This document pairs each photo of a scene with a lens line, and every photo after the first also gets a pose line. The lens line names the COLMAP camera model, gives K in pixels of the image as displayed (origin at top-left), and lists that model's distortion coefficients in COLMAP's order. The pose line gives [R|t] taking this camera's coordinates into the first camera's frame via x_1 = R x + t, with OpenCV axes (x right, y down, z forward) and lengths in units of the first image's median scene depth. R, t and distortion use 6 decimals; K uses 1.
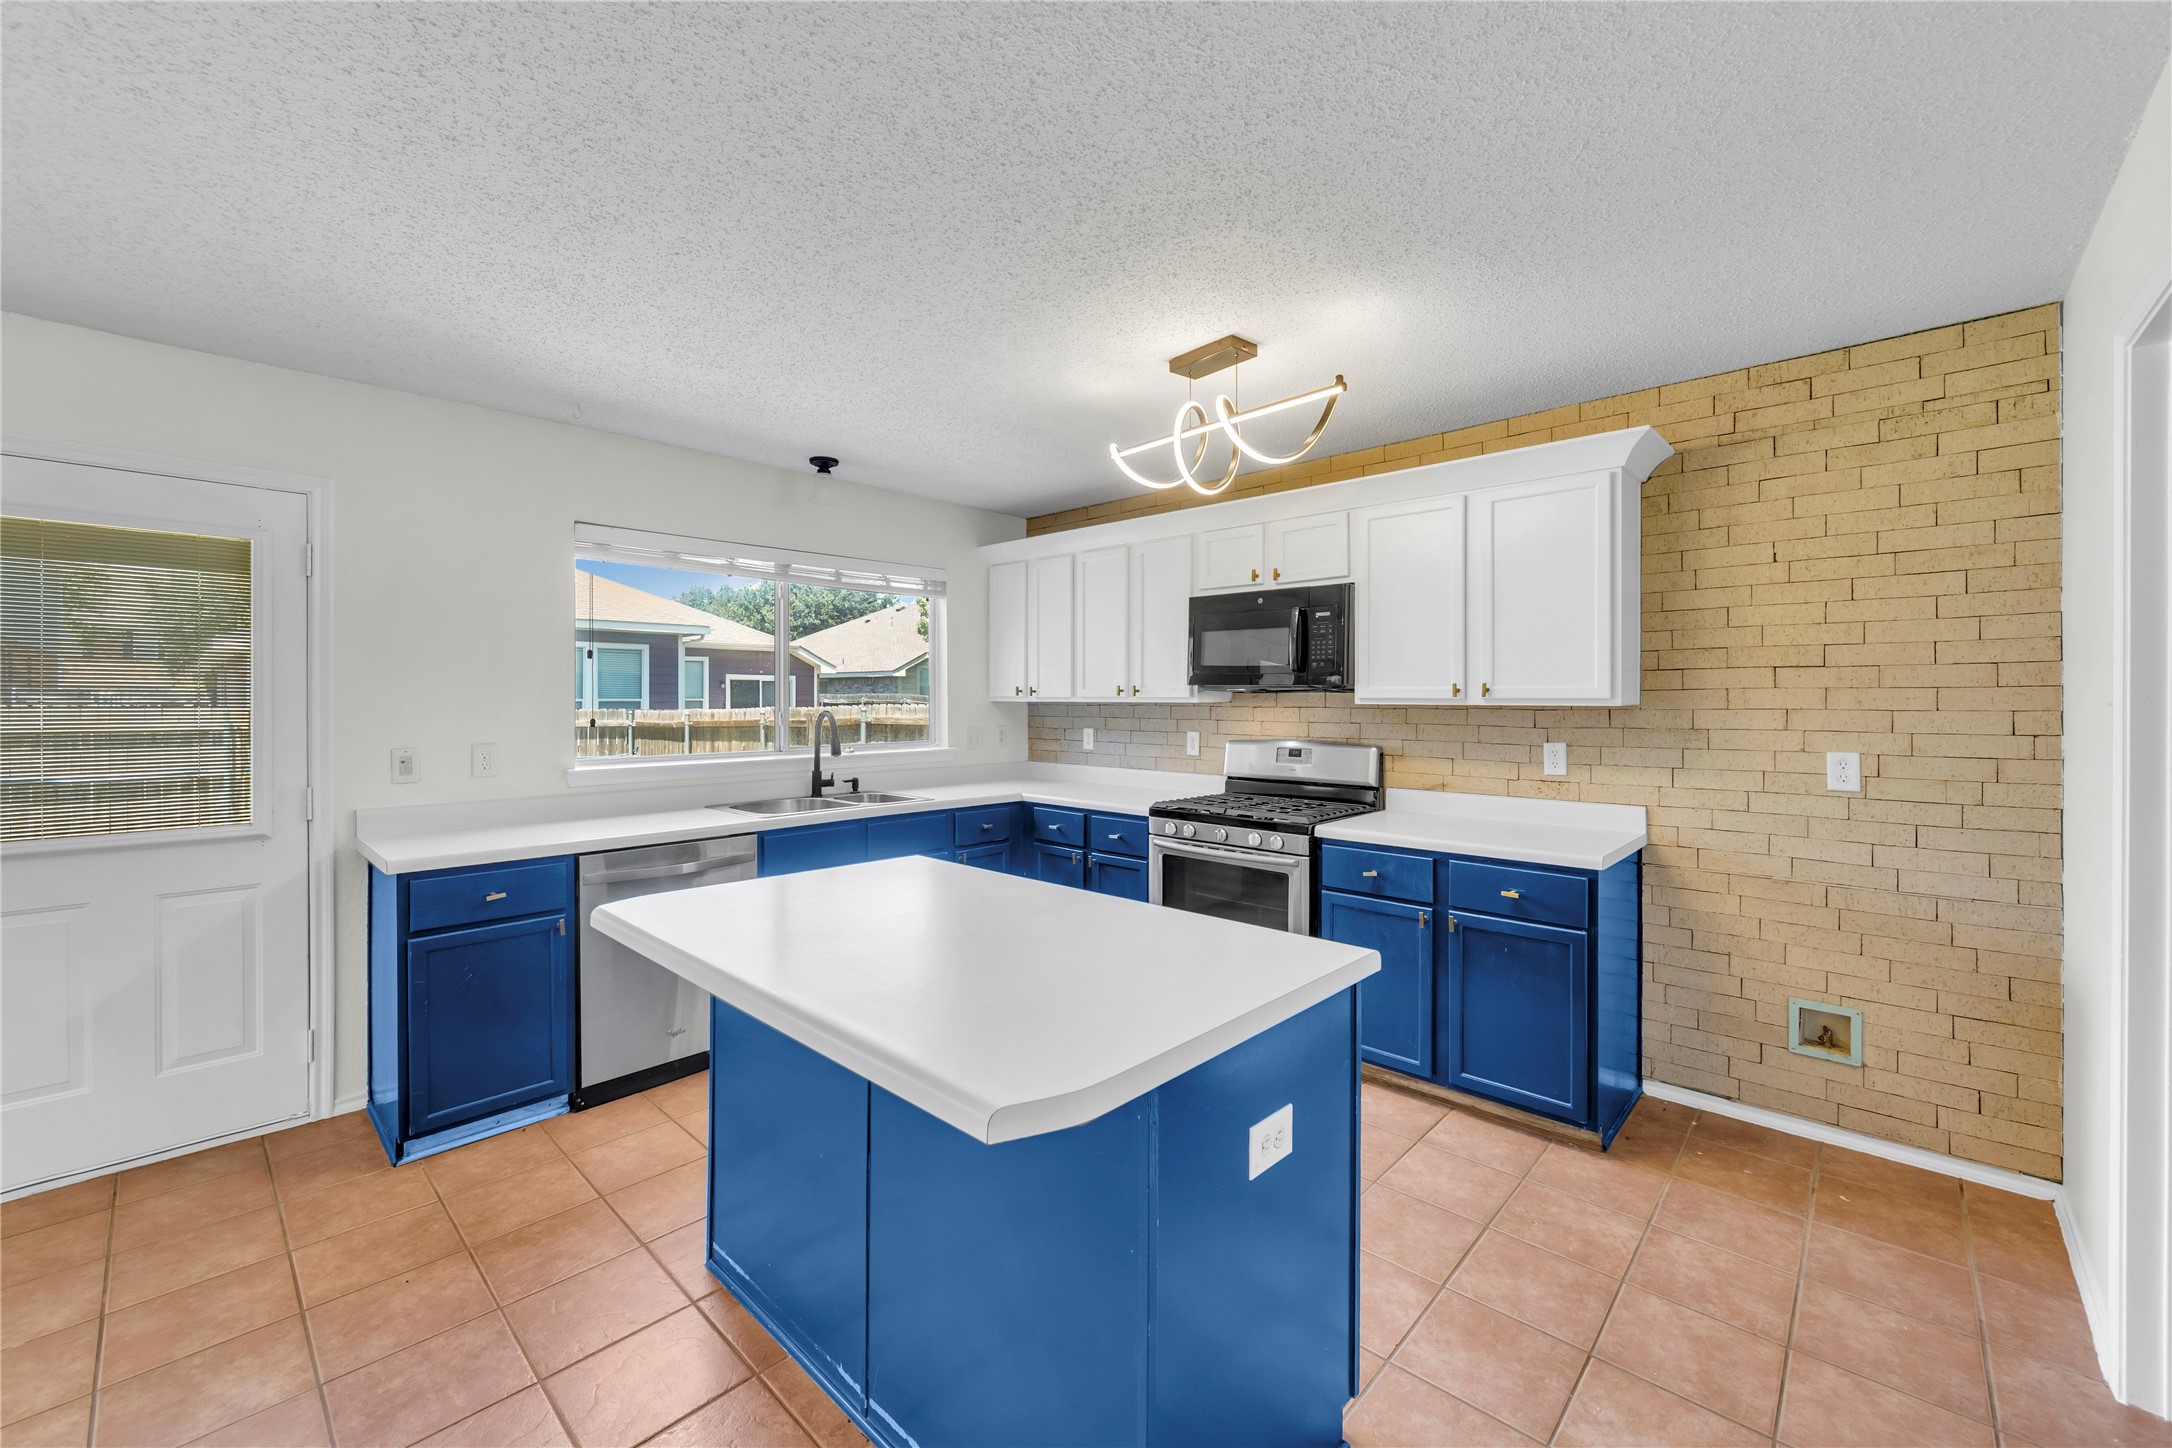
lens RADIAL K [[853.1, 0, 1089.7], [0, 853.1, 707.4], [0, 0, 1]] dist [-0.003167, 0.000403]
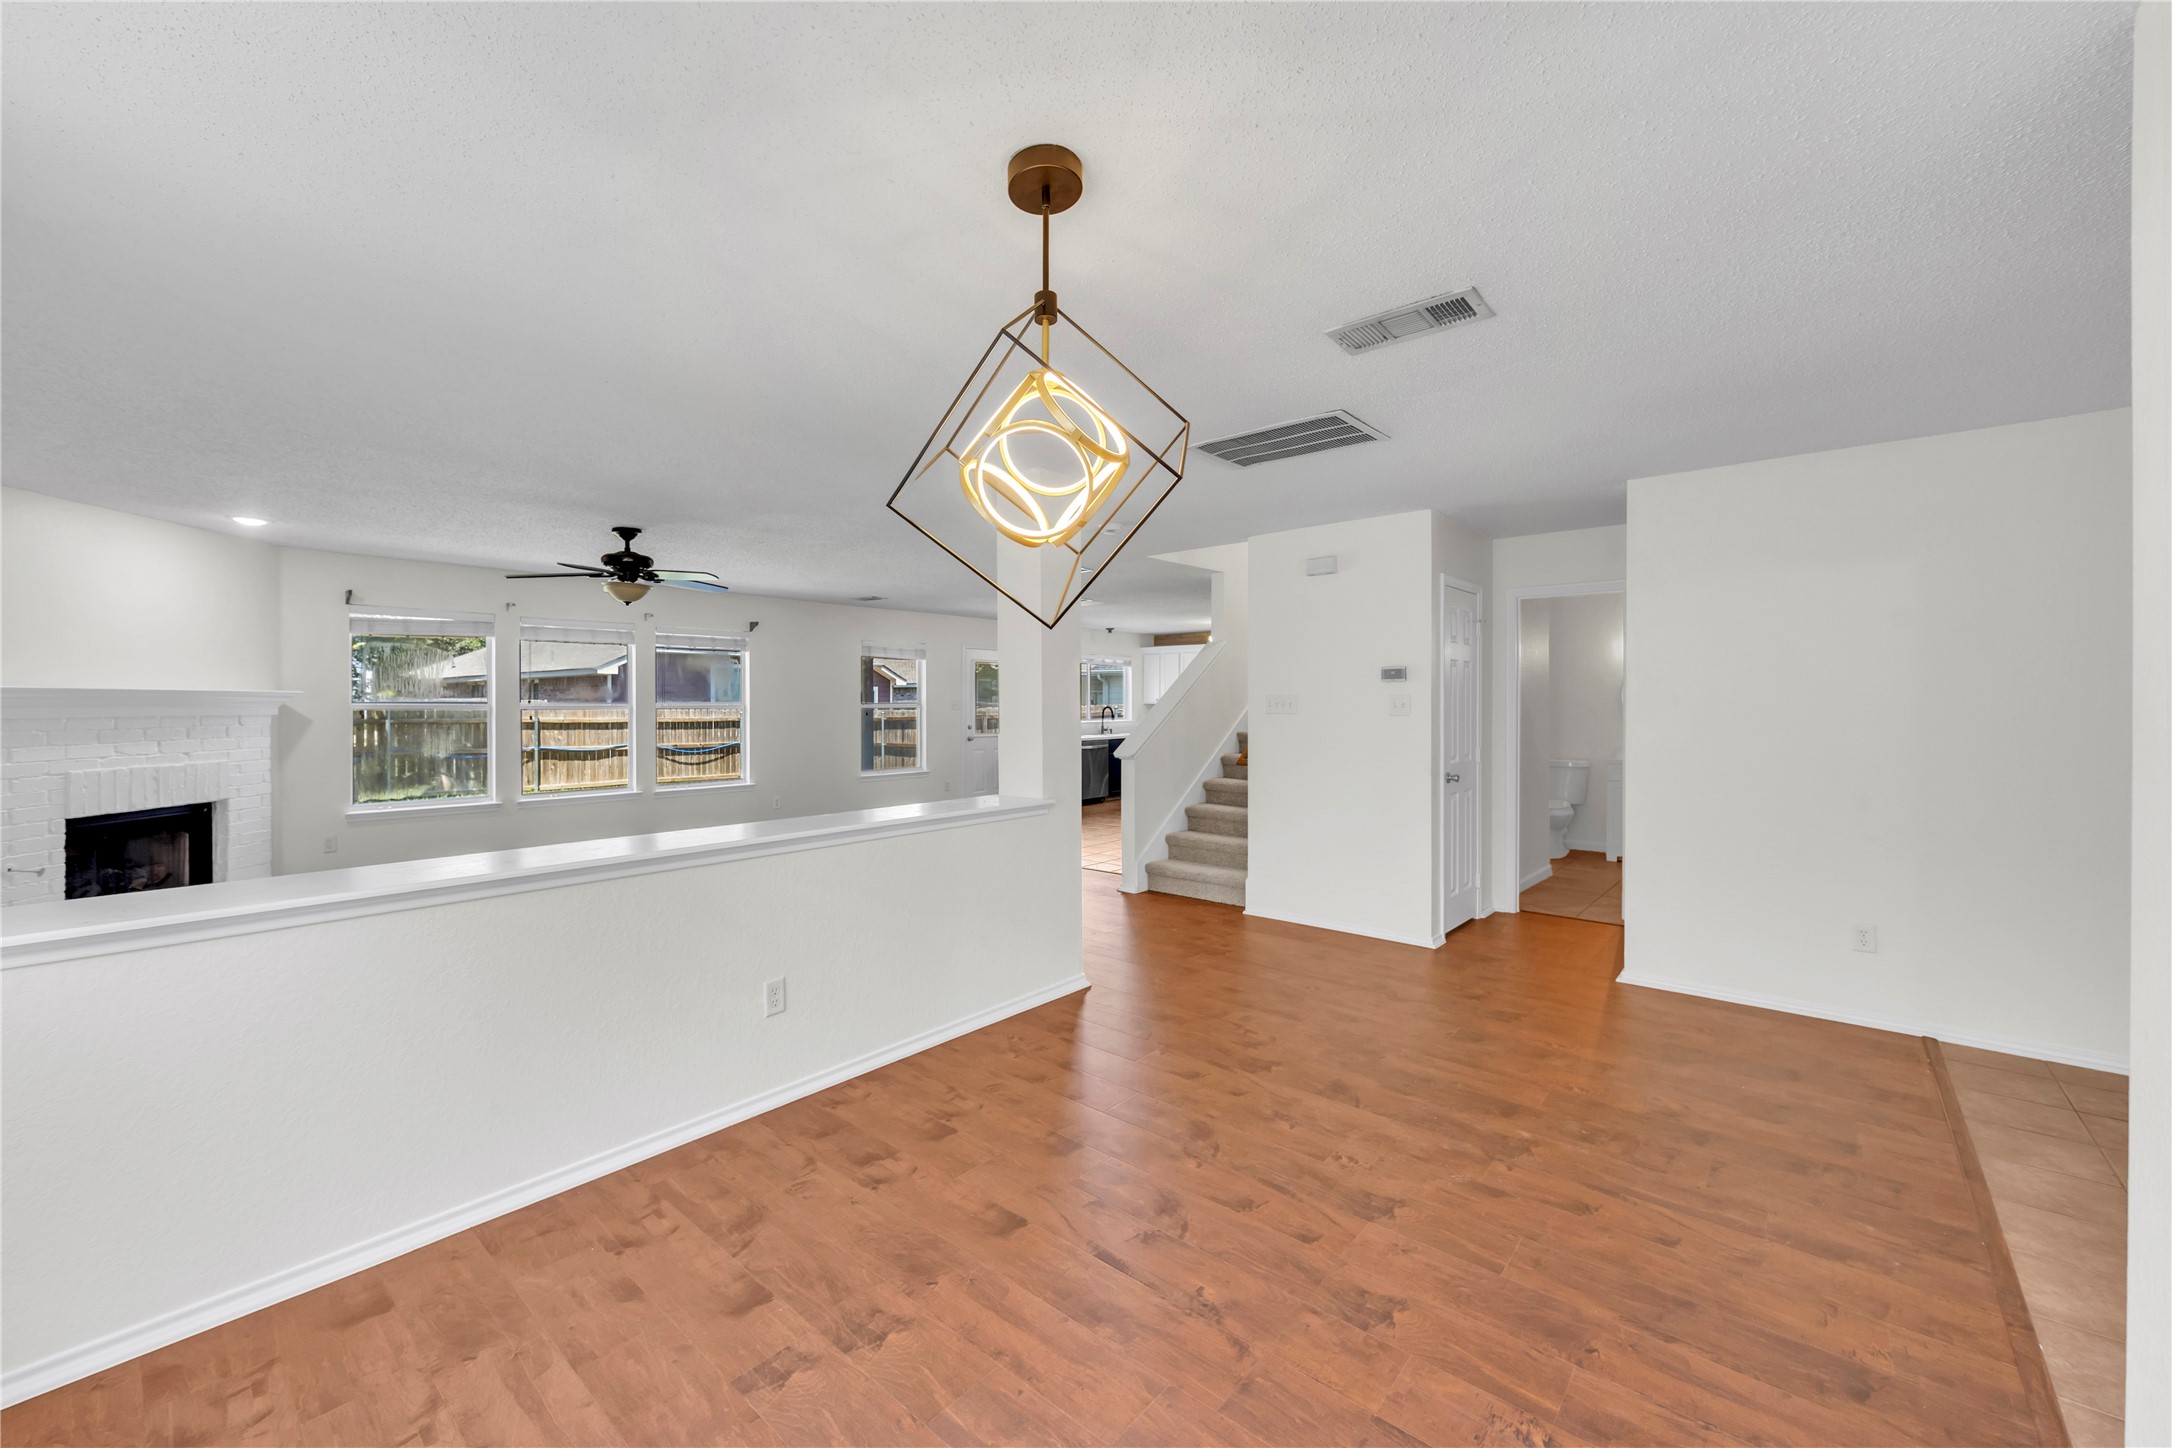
lens RADIAL K [[853.1, 0, 1073.3], [0, 853.1, 710.8], [0, 0, 1]] dist [-0.003167, 0.000403]
pose [[0.999159, -0.008506, 0.040123, -0.702973], [0.008505, 0.999964, 0.000211, 0.024460], [-0.040124, 0.000130, 0.999195, -2.722394]]
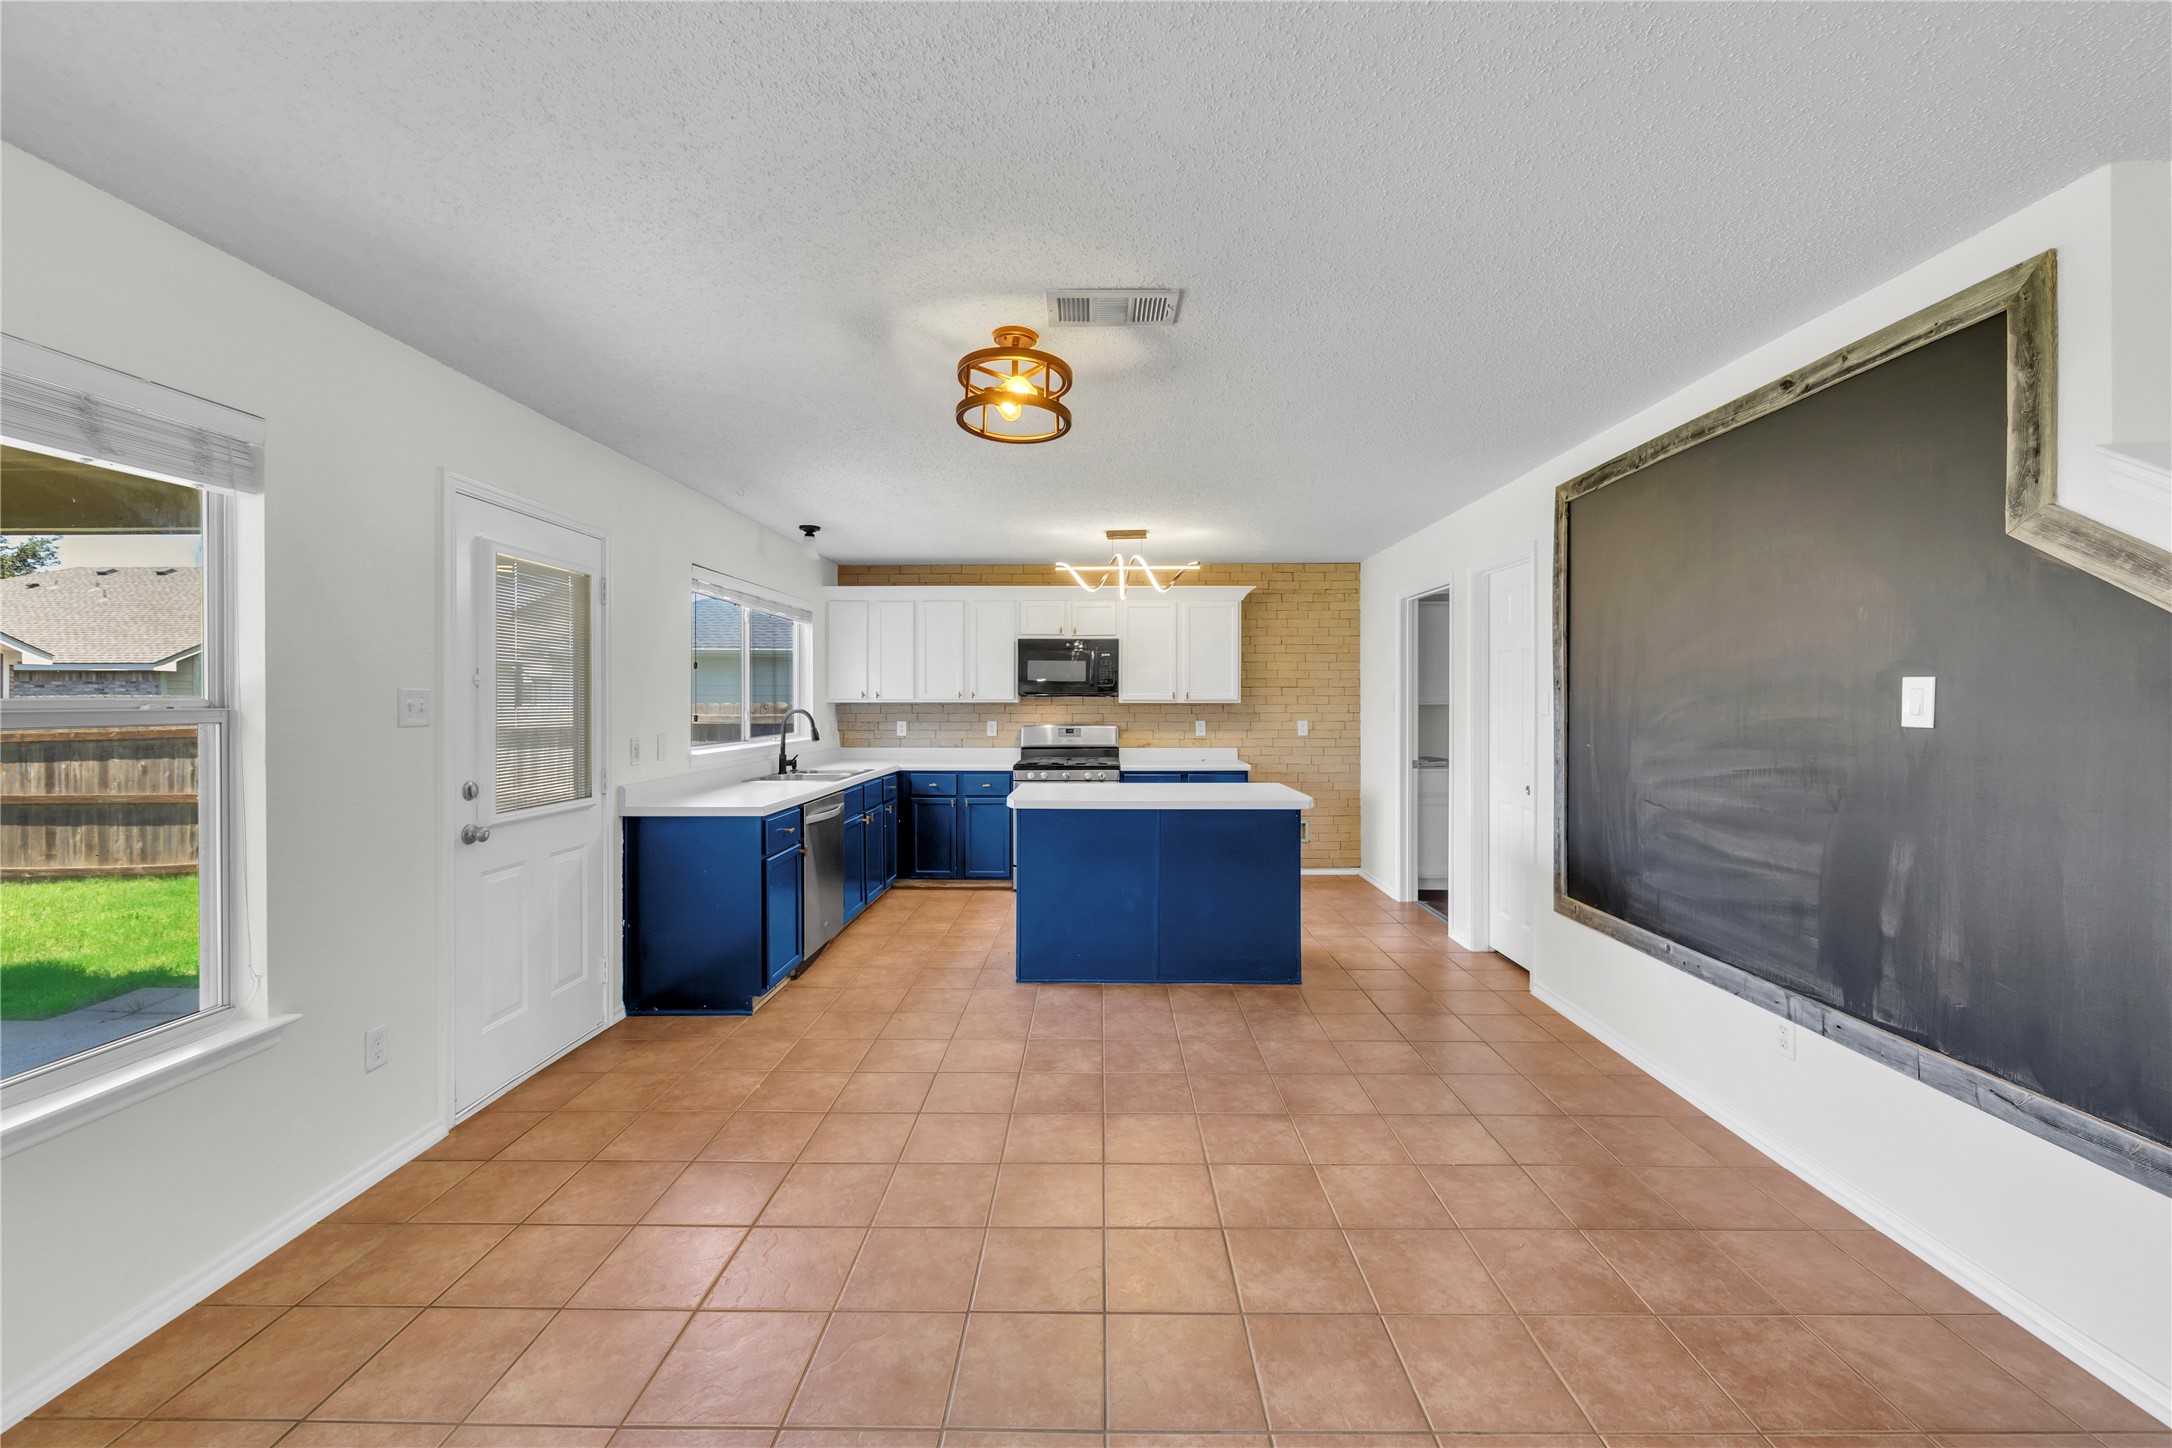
lens RADIAL K [[853.1, 0, 1082.1], [0, 853.1, 717.1], [0, 0, 1]] dist [-0.003167, 0.000403]
pose [[0.744172, -0.012768, 0.667865, -1.099419], [0.007793, 0.999915, 0.010433, 0.007877], [-0.667942, -0.002559, 0.744209, -0.388043]]
